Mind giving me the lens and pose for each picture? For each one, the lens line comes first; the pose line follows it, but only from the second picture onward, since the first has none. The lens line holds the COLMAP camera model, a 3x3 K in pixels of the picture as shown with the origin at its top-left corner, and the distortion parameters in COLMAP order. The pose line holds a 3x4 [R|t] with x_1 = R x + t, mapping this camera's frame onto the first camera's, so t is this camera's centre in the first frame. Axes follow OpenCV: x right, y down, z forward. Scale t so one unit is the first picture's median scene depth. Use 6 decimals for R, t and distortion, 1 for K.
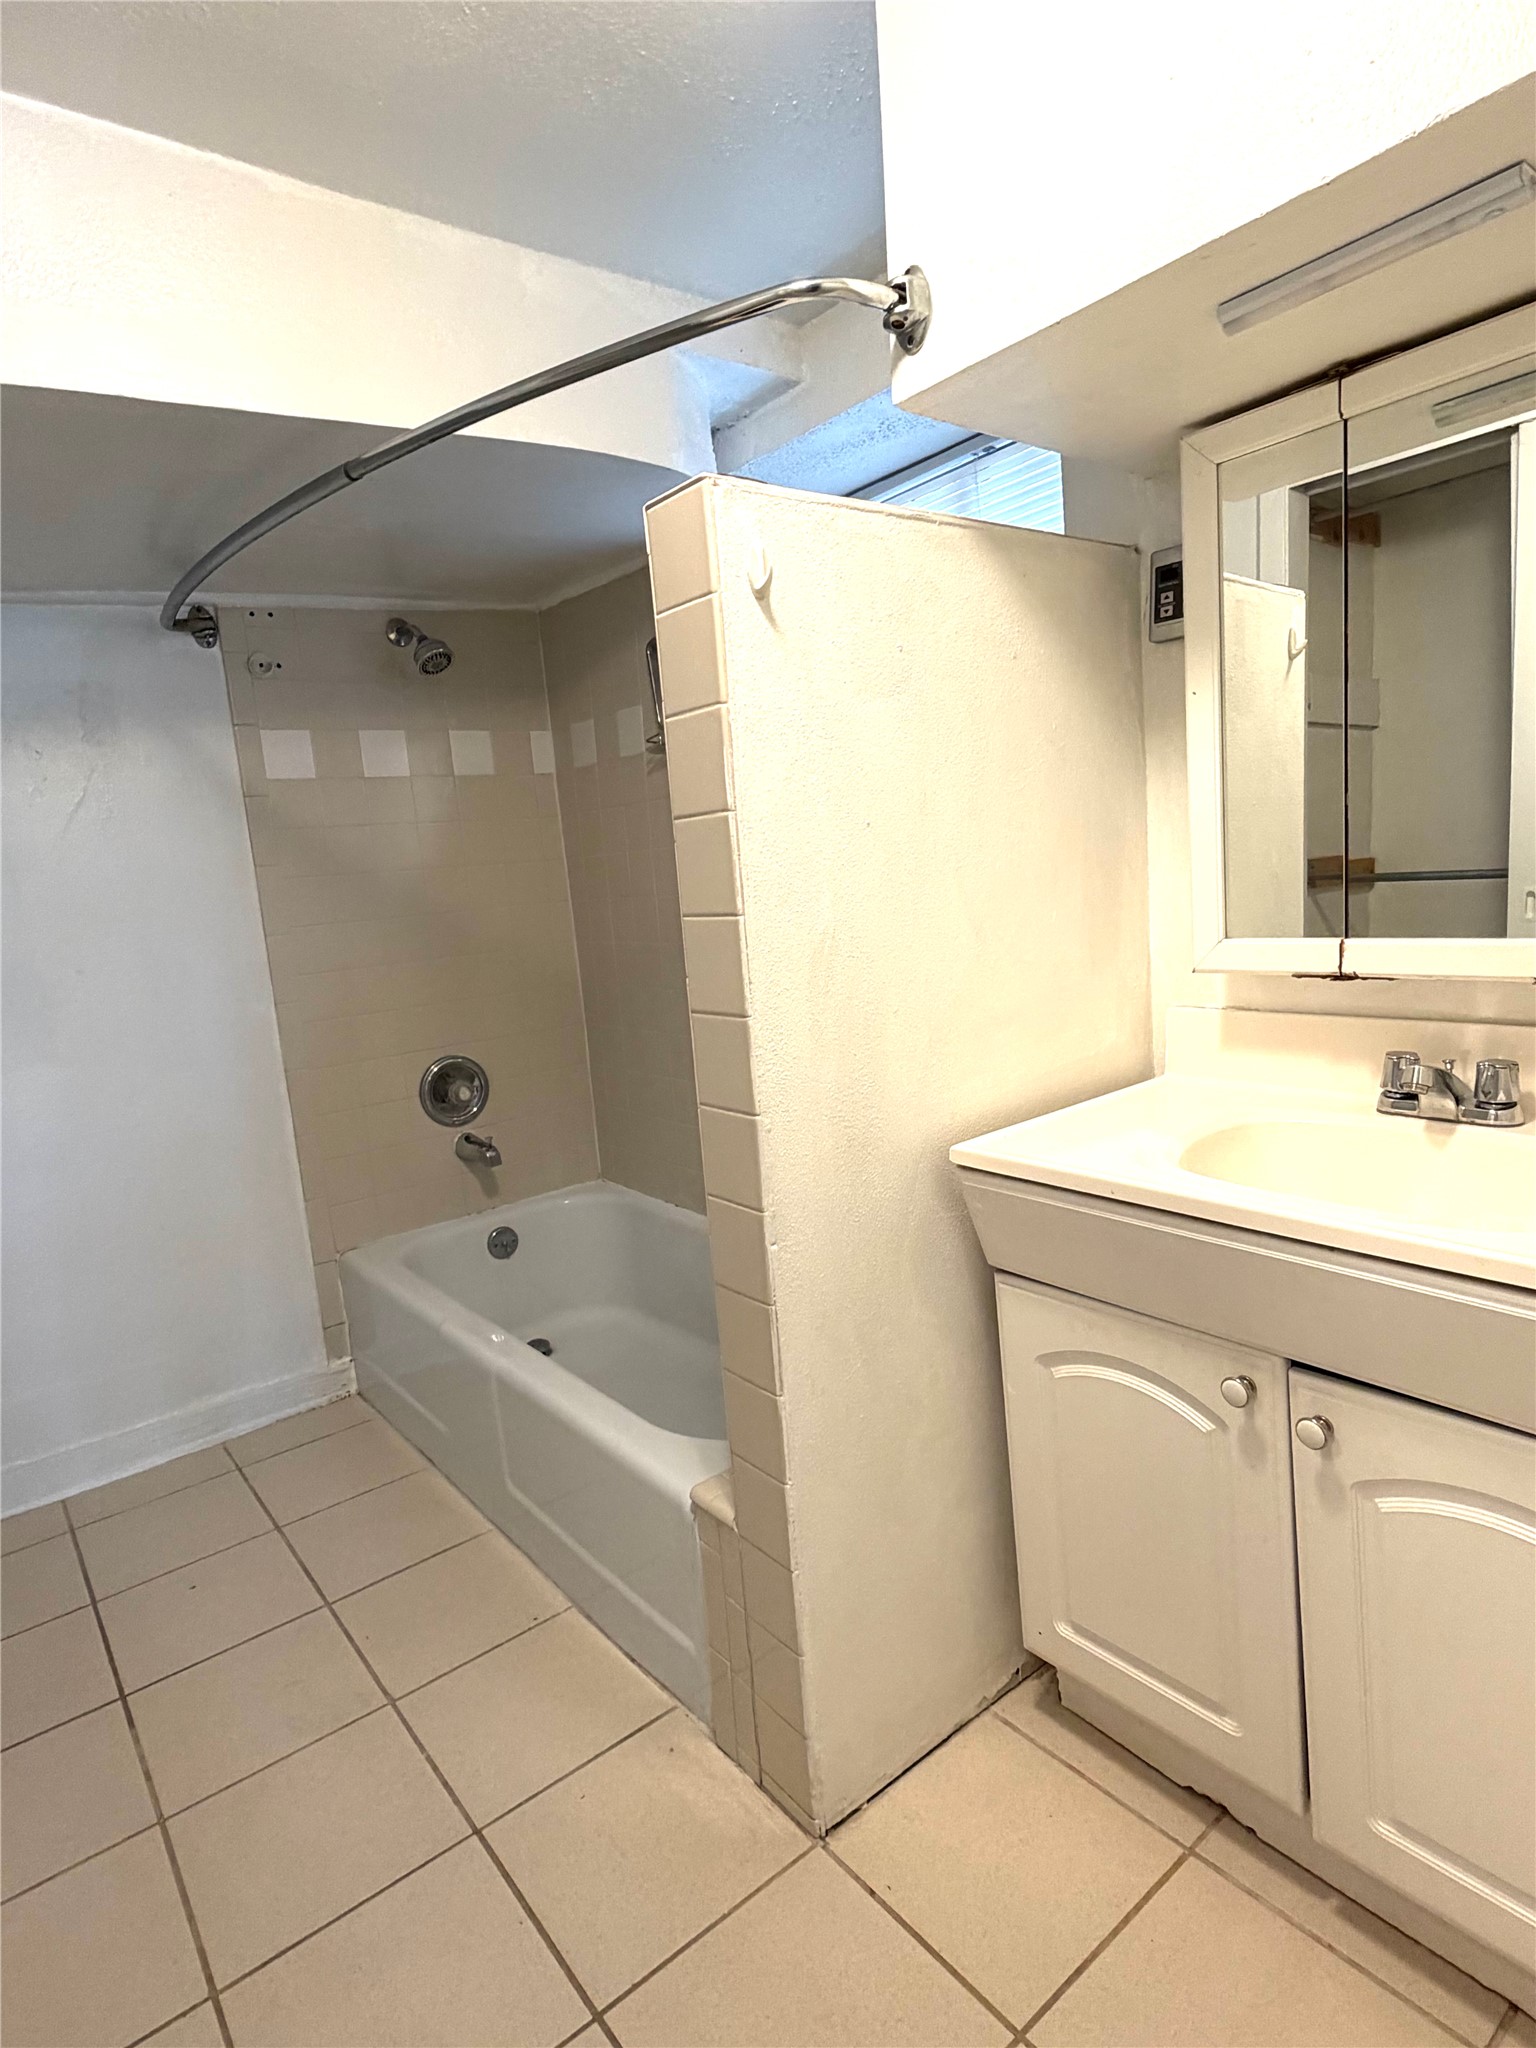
lens RADIAL K [[1114.7, 0, 768.8], [0, 1114.7, 1026.1], [0, 0, 1]] dist [0.003850, -0.000753]
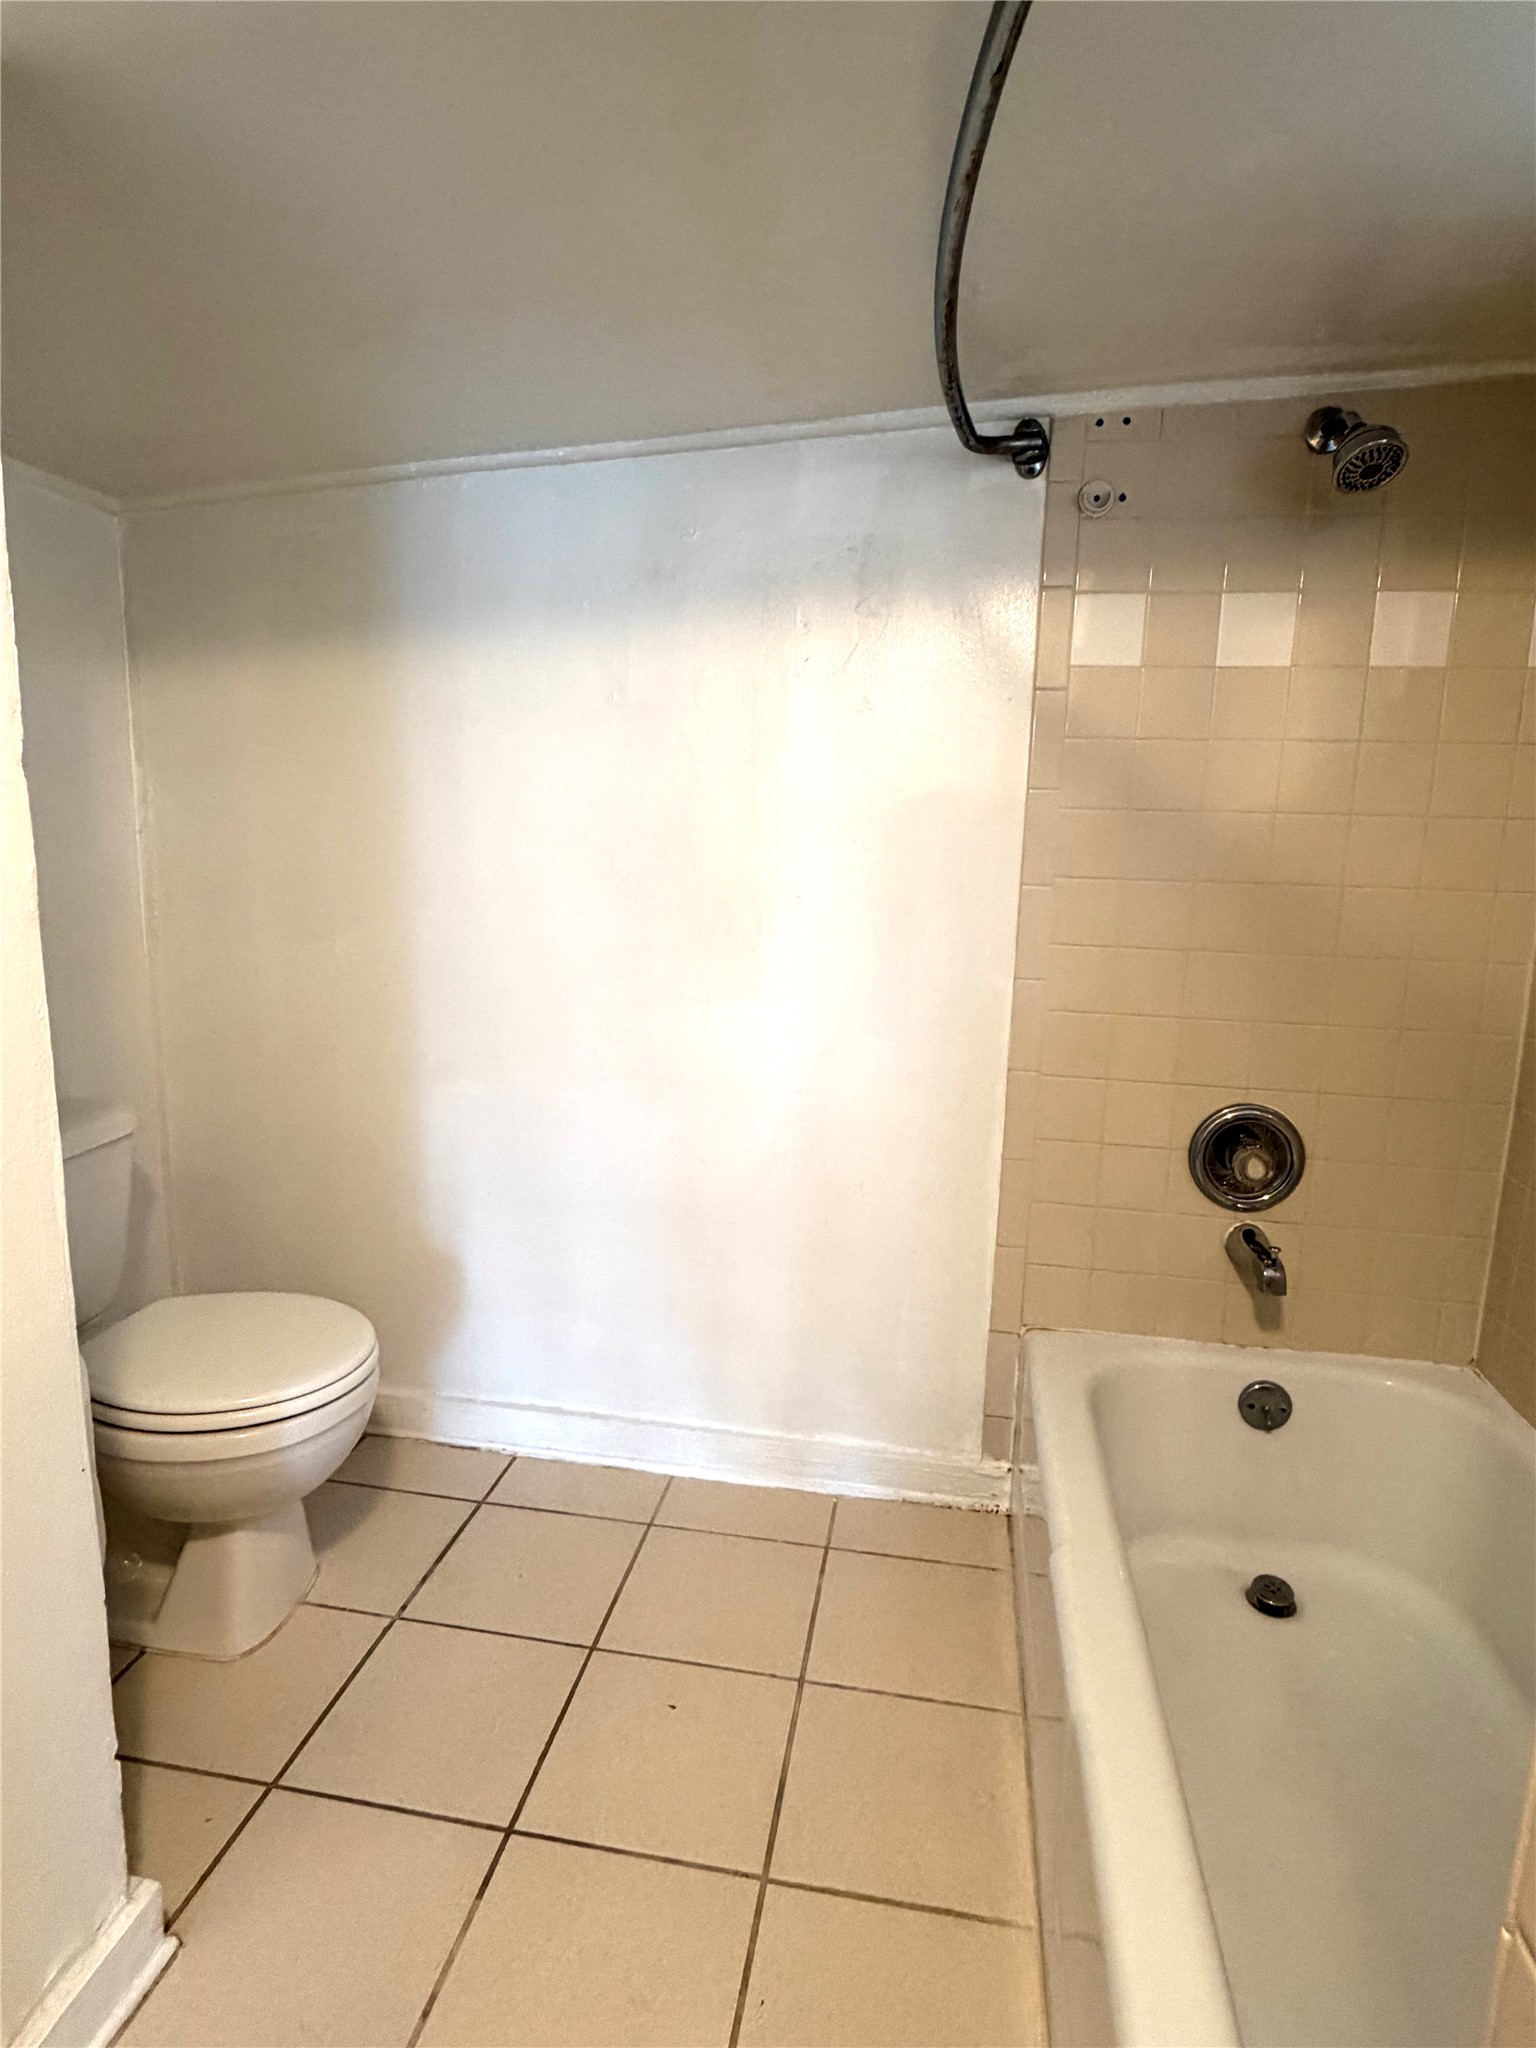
lens RADIAL K [[1114.7, 0, 762.0], [0, 1114.7, 1023.5], [0, 0, 1]] dist [0.003850, -0.000753]
pose [[0.663175, 0.223266, -0.714389, -0.021827], [-0.194530, 0.973087, 0.123532, -0.047727], [0.722743, 0.057047, 0.688759, 0.363978]]
